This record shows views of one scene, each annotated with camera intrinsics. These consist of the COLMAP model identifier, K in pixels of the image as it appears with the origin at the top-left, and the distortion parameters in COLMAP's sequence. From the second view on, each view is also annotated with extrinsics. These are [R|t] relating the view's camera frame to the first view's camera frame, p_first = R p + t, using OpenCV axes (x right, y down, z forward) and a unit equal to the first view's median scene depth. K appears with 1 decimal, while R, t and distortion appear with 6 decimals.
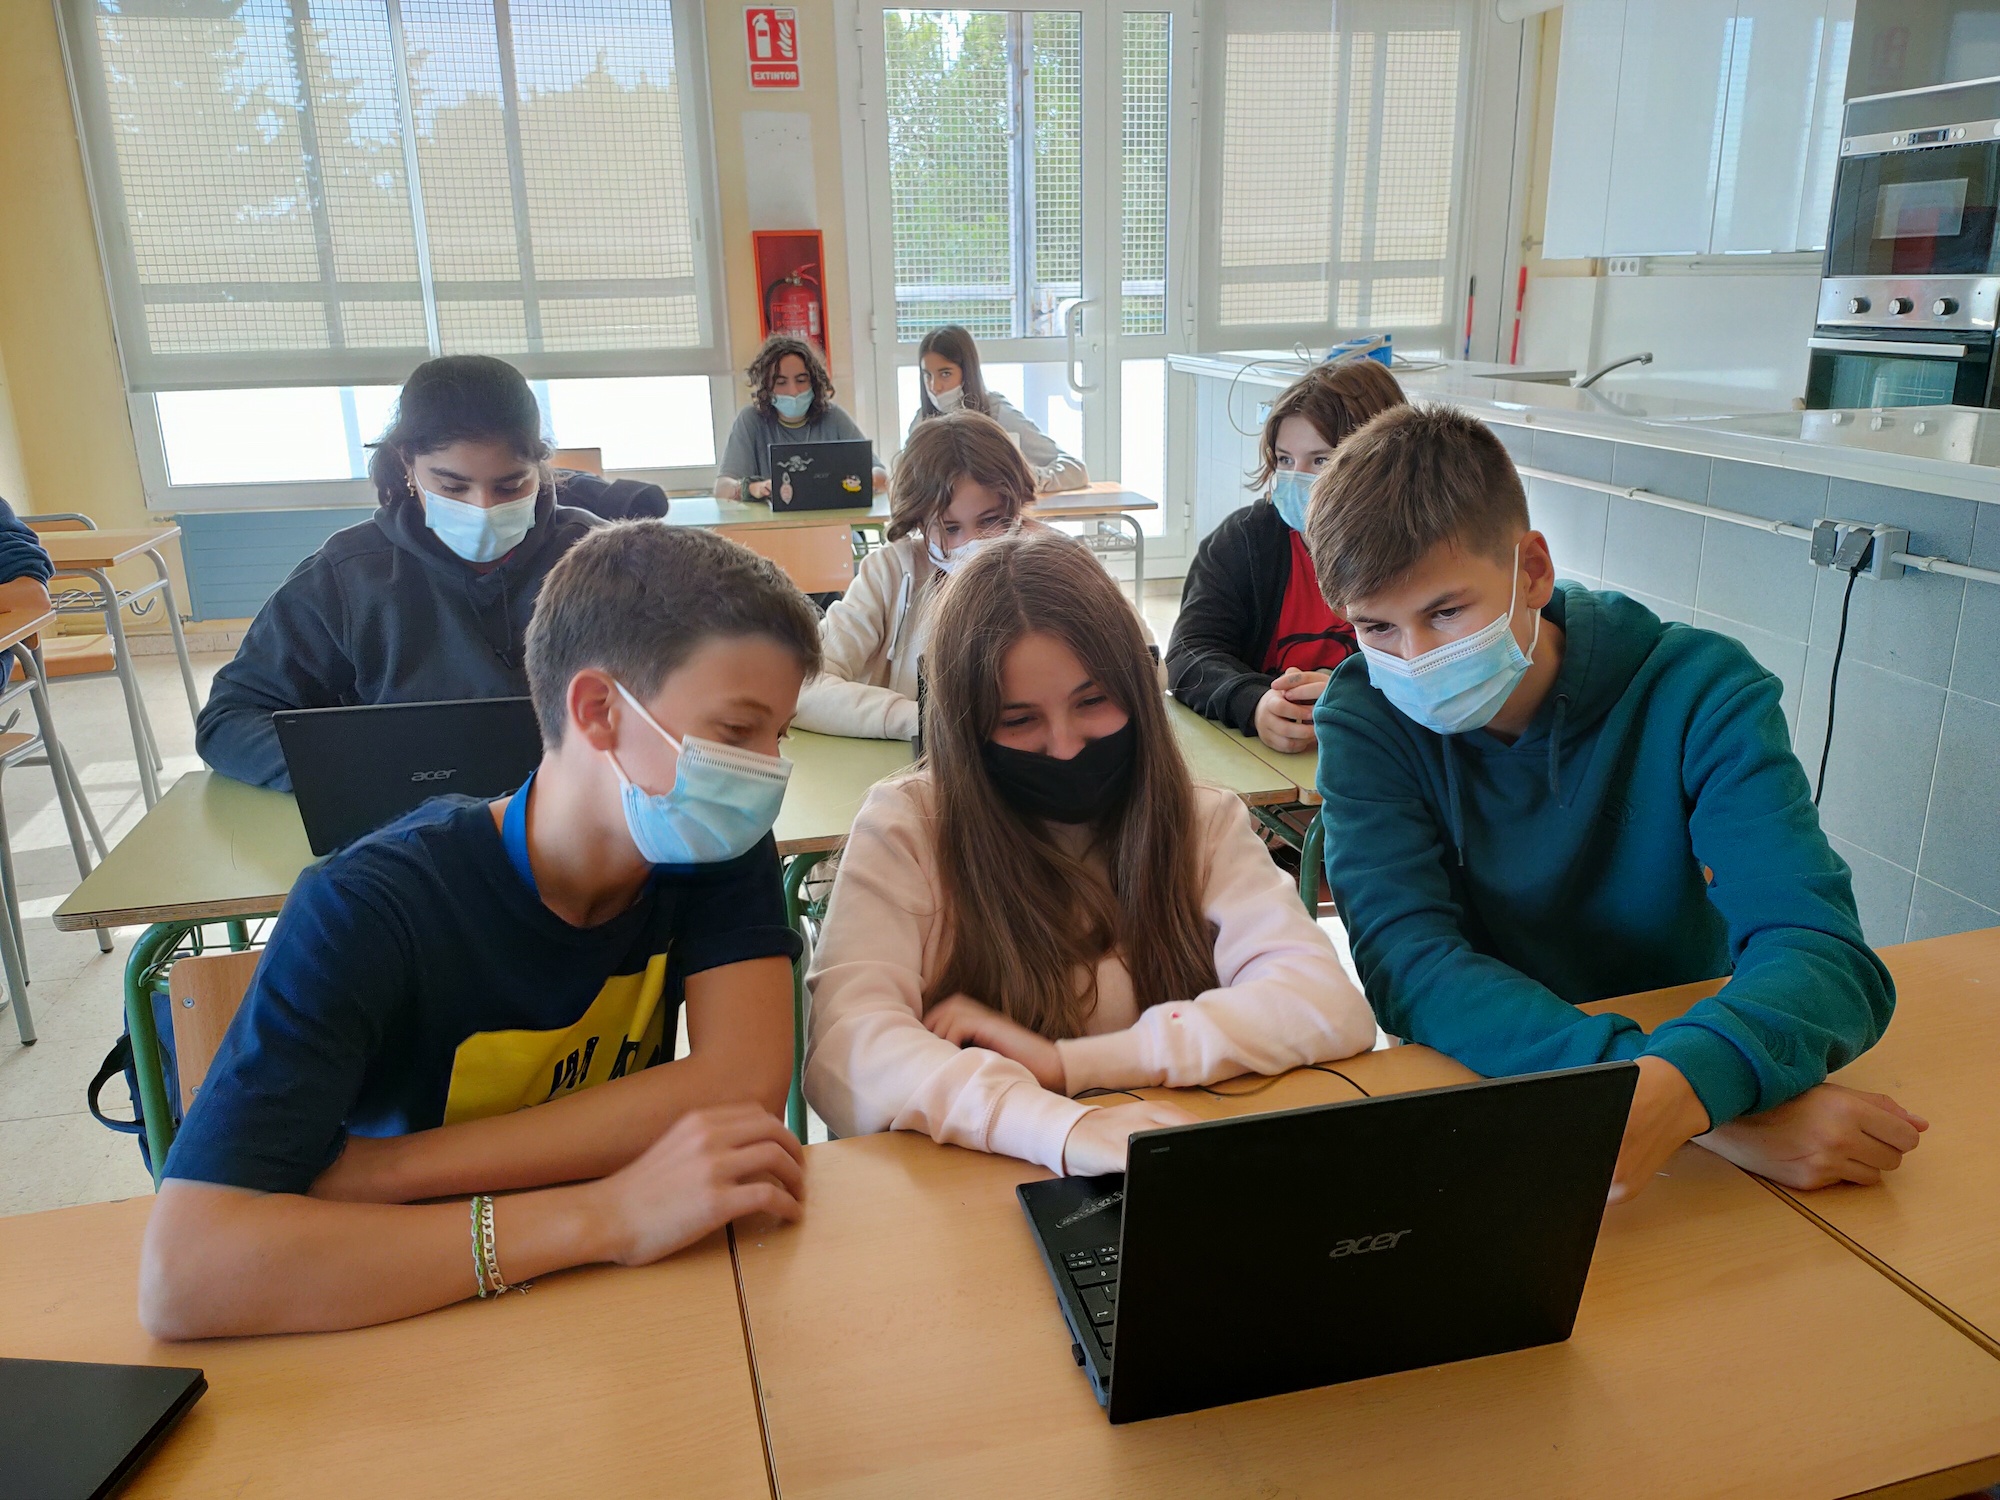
lens RADIAL K [[1497.4, 0, 1023.2], [0, 1497.4, 747.7], [0, 0, 1]] dist [0.112647, -0.171517]
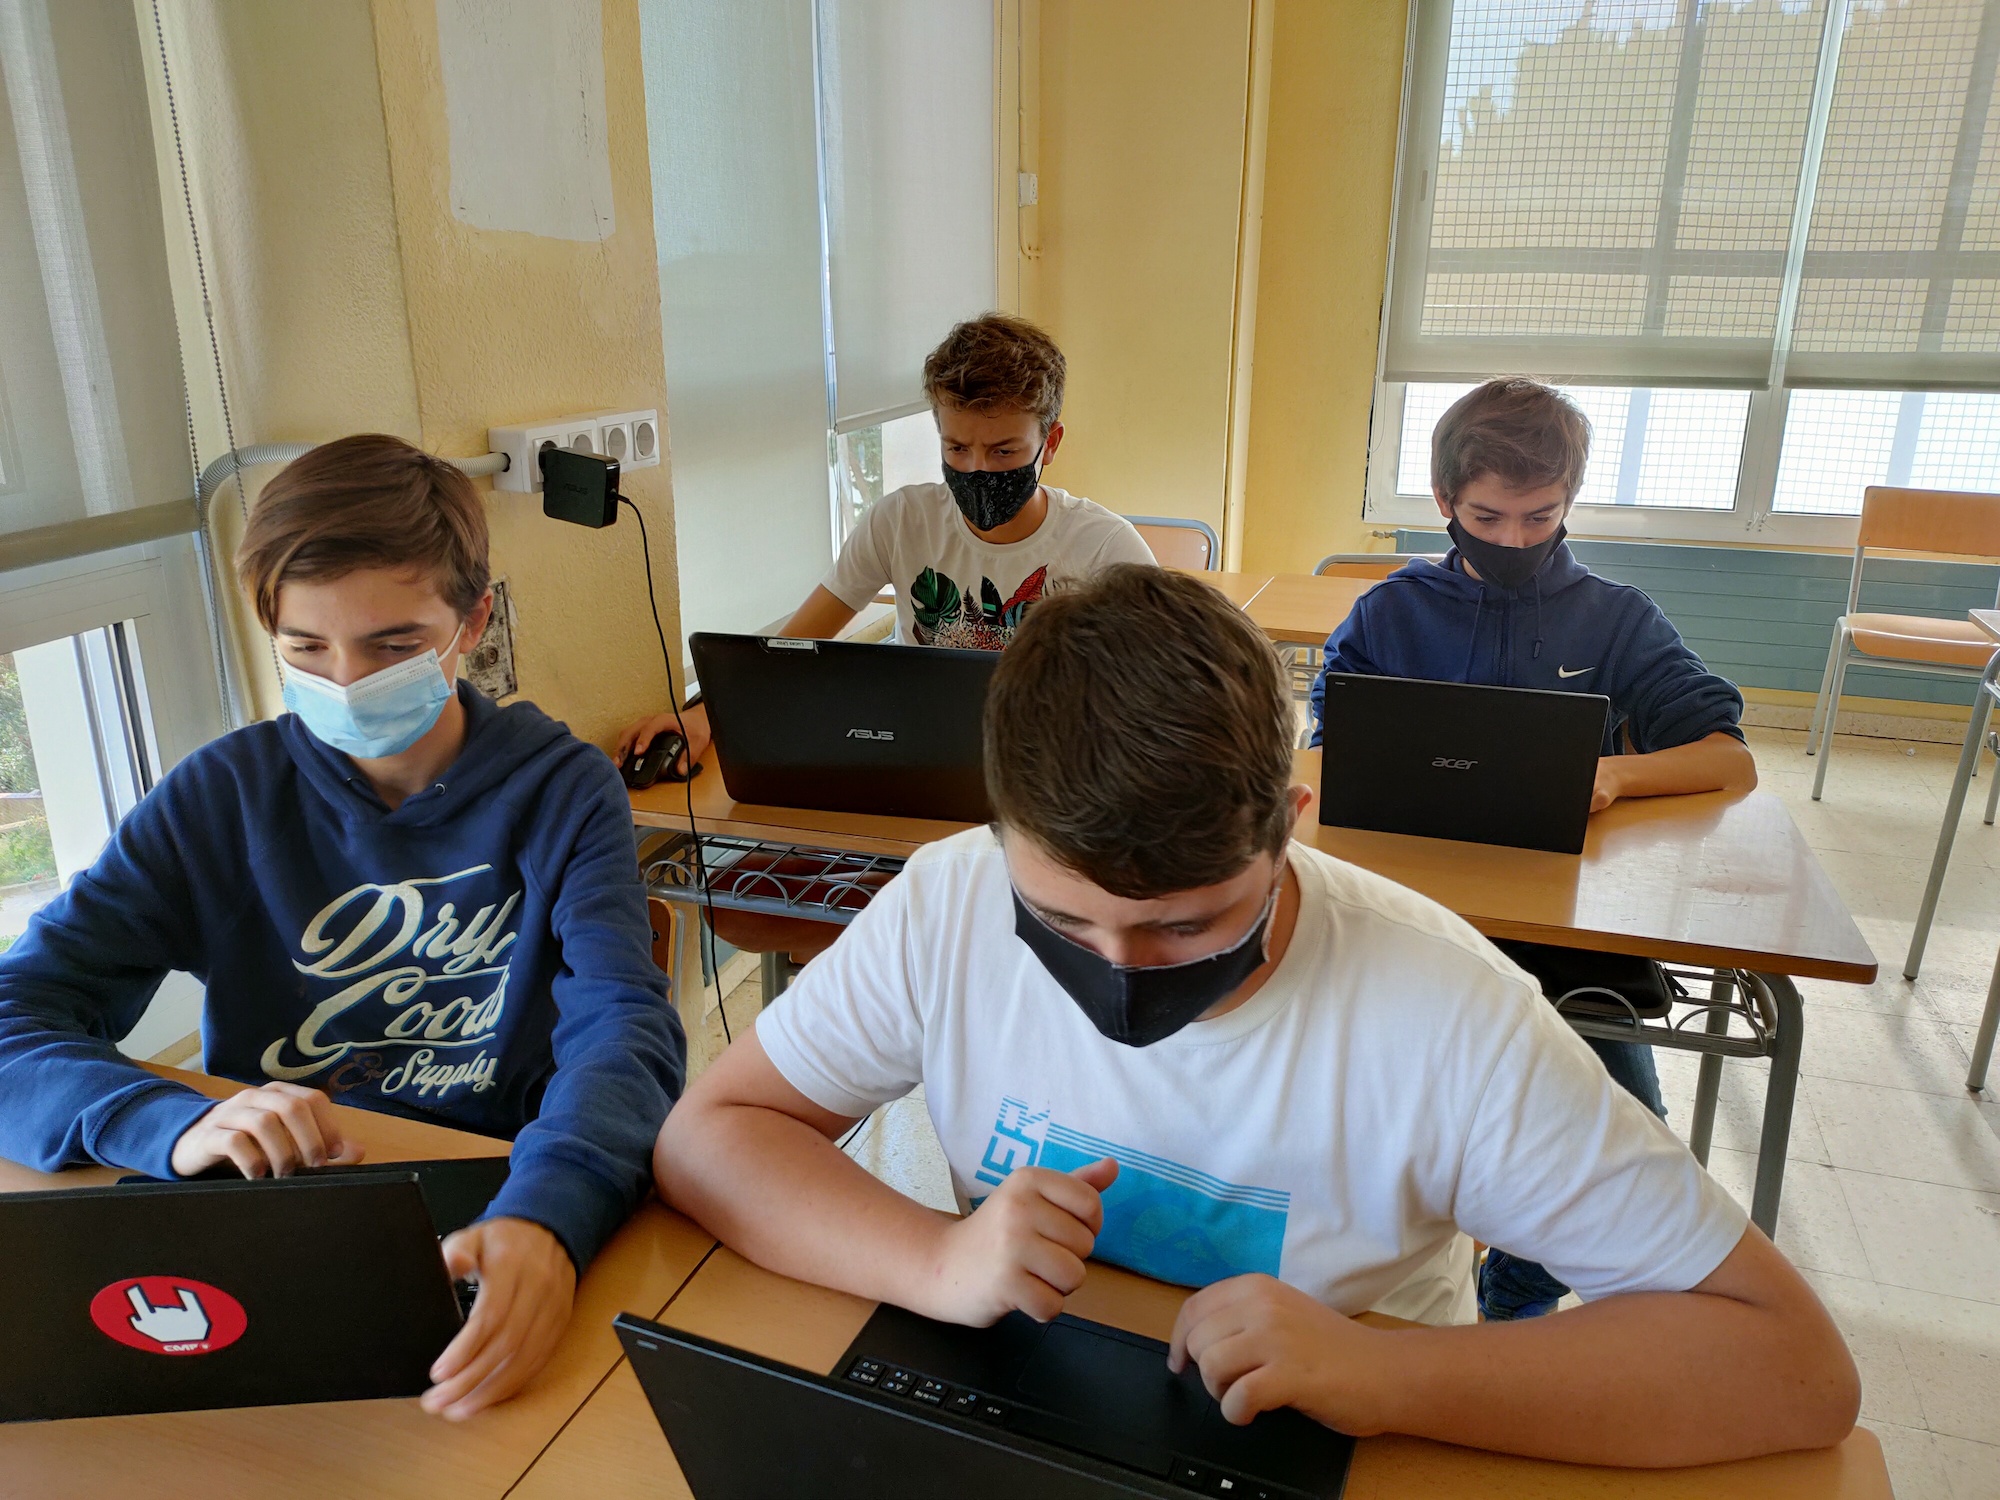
lens RADIAL K [[1487.7, 0, 1000.0], [0, 1487.7, 750.0], [0, 0, 1]] dist [0.108464, -0.121790]
pose [[0.866455, 0.179754, -0.465772, -0.338227], [-0.166742, 0.983555, 0.069398, -0.054899], [0.470587, 0.017534, 0.882179, 0.171532]]
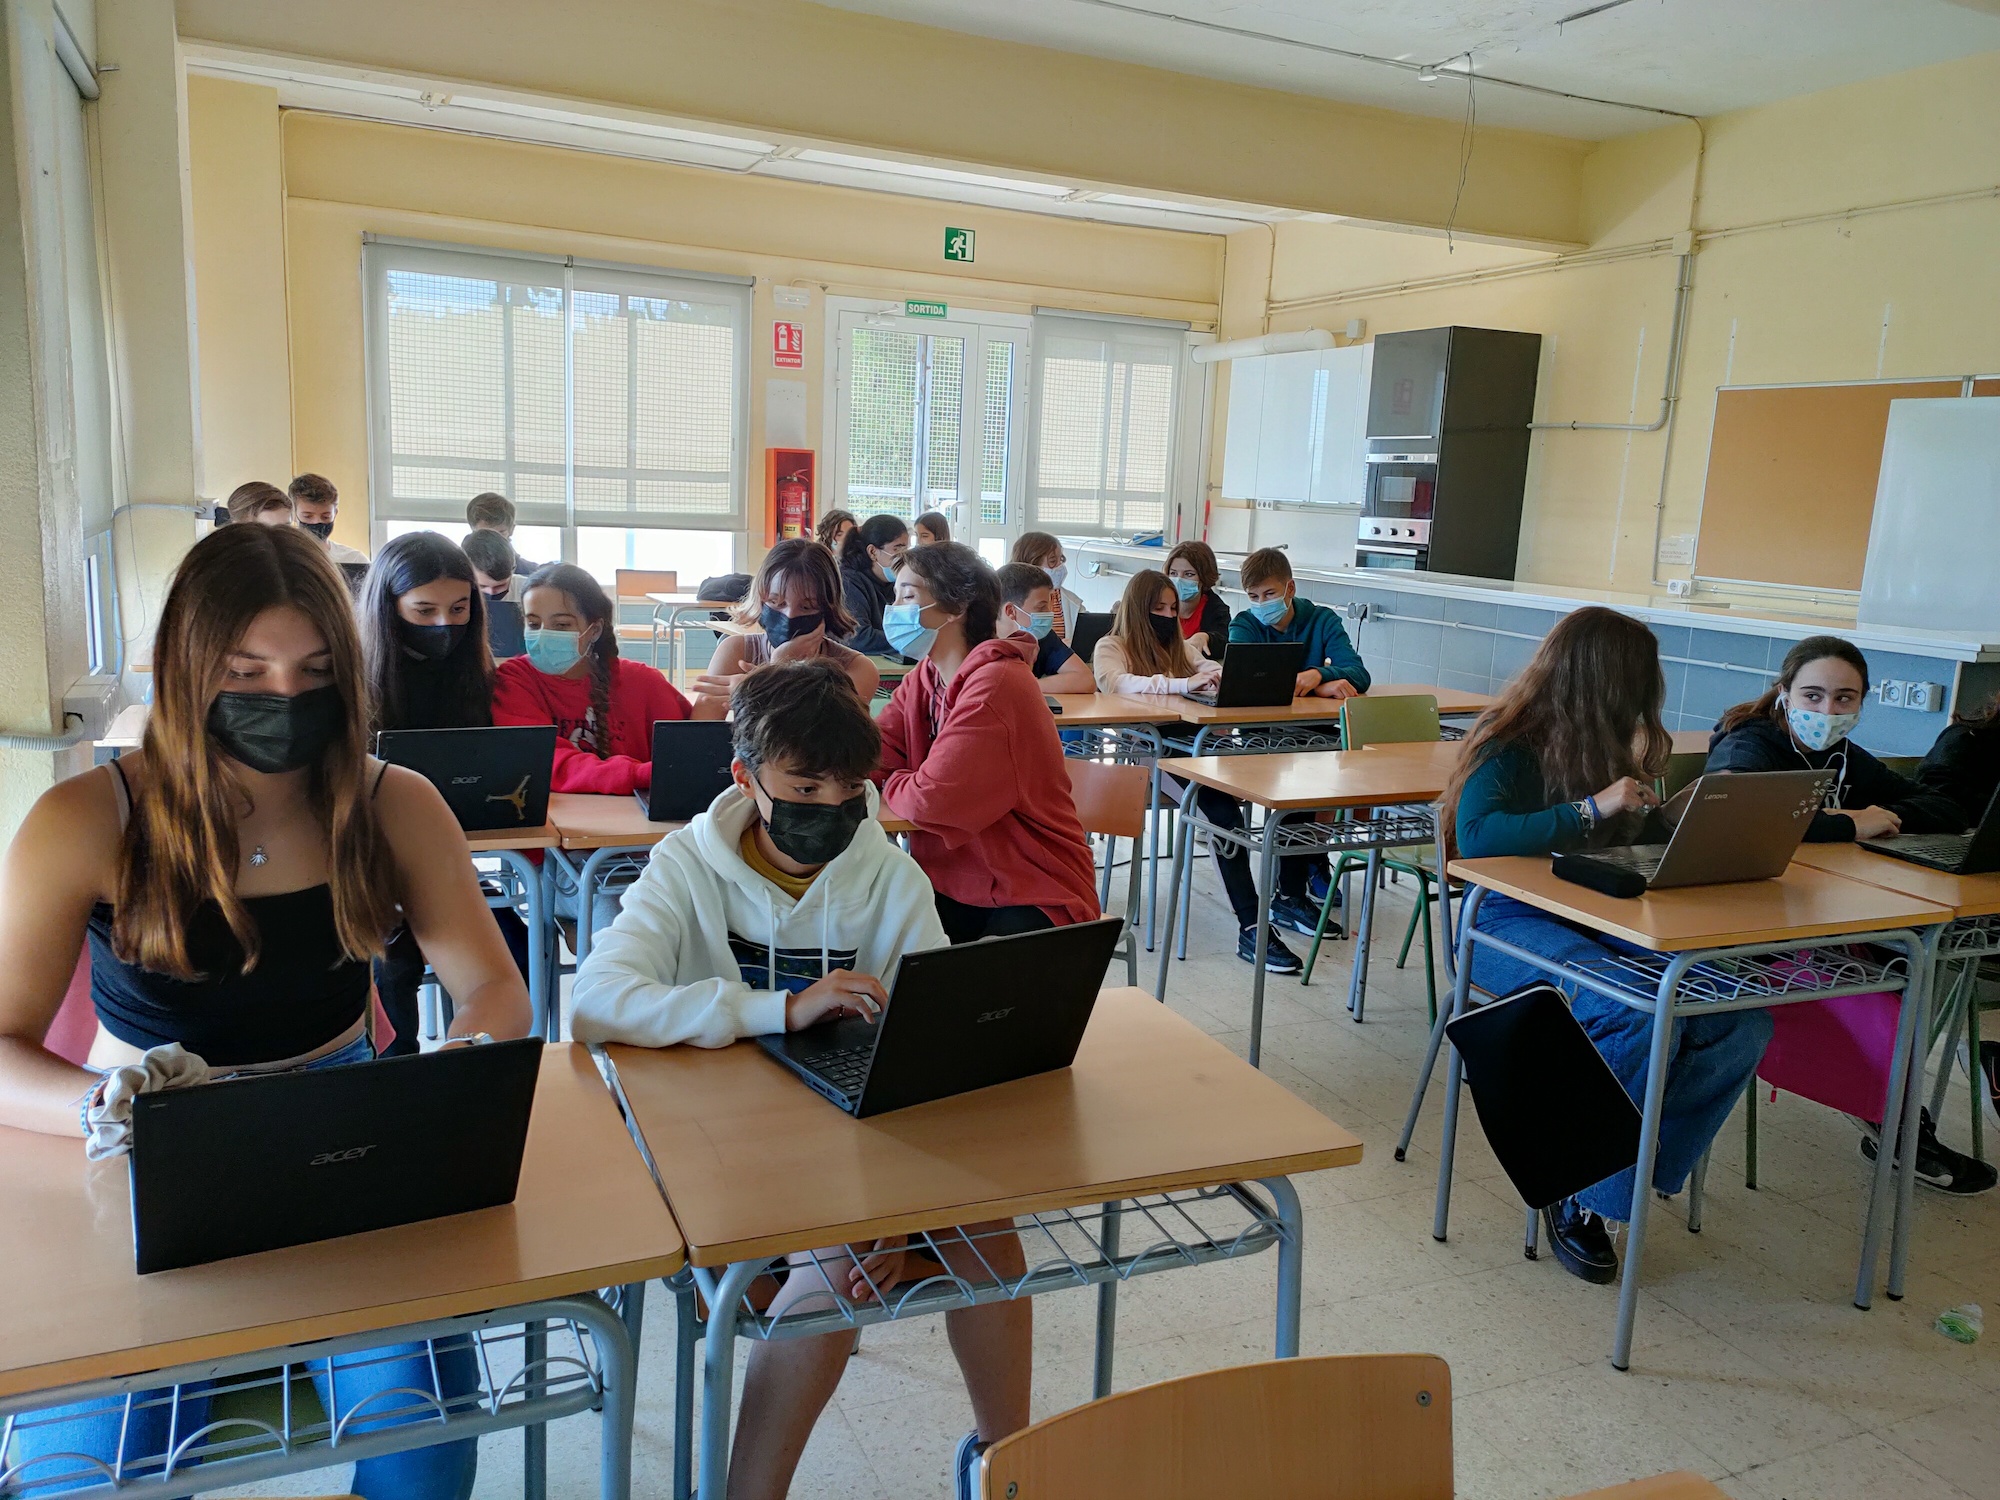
lens RADIAL K [[1487.7, 0, 1000.0], [0, 1487.7, 750.0], [0, 0, 1]] dist [0.108464, -0.121790]
pose [[0.974396, 0.026554, 0.223266, -0.294187], [-0.000111, 0.993058, -0.117624, 0.179309], [-0.224839, 0.114587, 0.967635, -0.603362]]
